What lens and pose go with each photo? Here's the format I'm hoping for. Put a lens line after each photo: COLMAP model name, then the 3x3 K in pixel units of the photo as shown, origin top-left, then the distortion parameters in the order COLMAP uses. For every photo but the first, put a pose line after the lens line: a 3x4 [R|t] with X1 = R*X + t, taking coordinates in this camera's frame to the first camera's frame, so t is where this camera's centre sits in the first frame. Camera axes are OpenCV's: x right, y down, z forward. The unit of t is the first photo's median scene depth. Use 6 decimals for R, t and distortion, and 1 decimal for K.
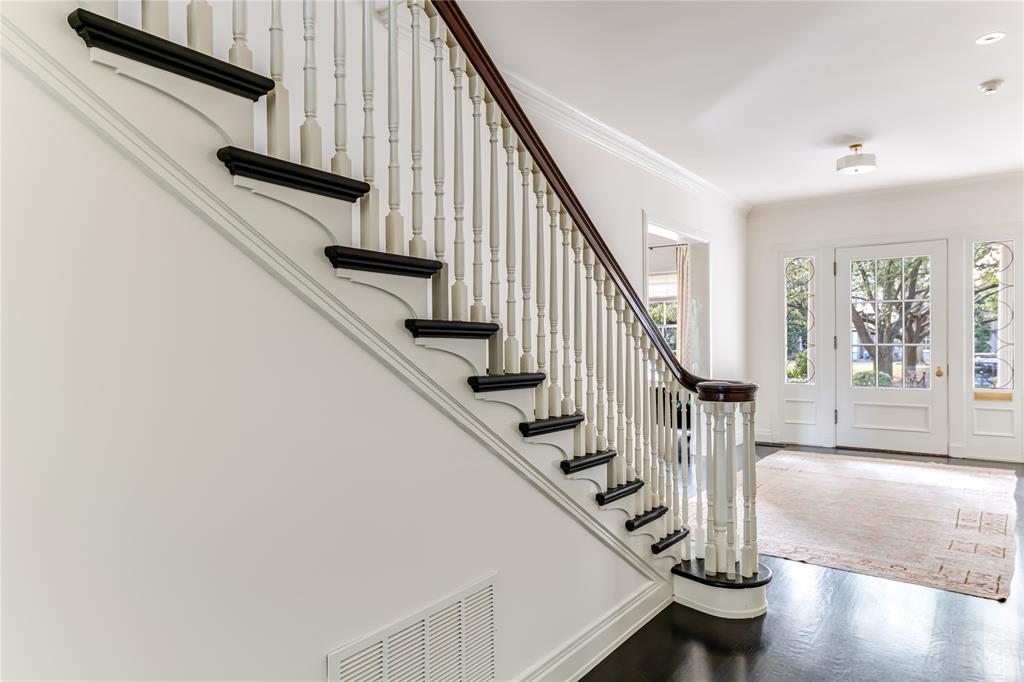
lens RADIAL K [[650.3, 0, 509.9], [0, 650.3, 335.7], [0, 0, 1]] dist [0.038242, 0.000617]
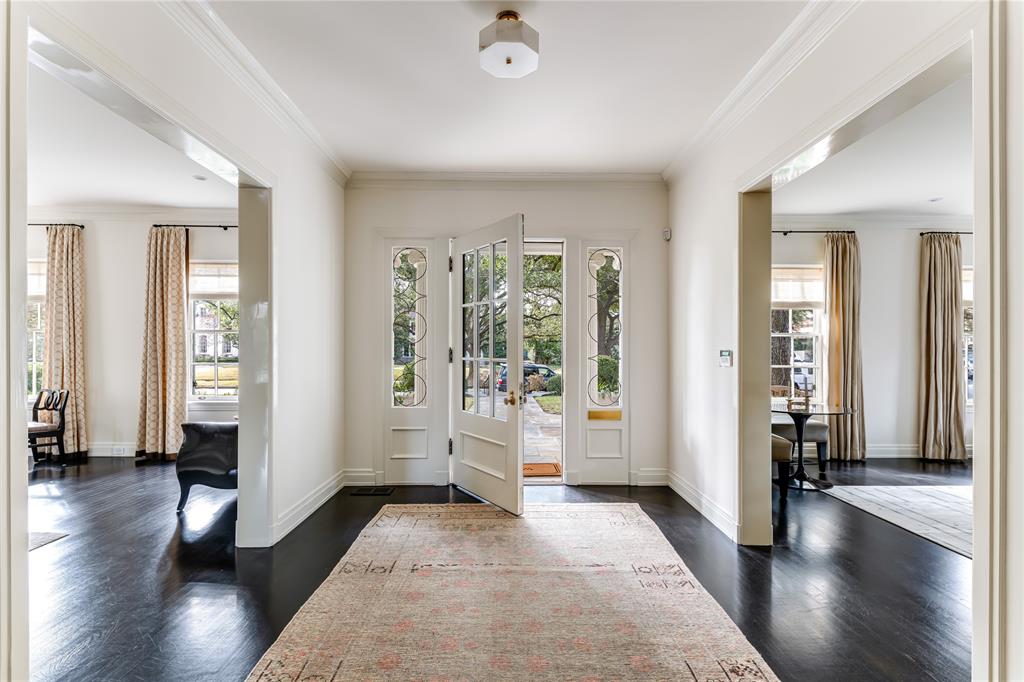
lens RADIAL K [[469.1, 0, 510.2], [0, 469.1, 345.6], [0, 0, 1]] dist [0.003157, -0.004746]
pose [[0.800372, 0.010925, 0.599404, 0.201586], [-0.009898, 0.999938, -0.005010, 0.000545], [-0.599422, -0.001923, 0.800431, 0.476407]]
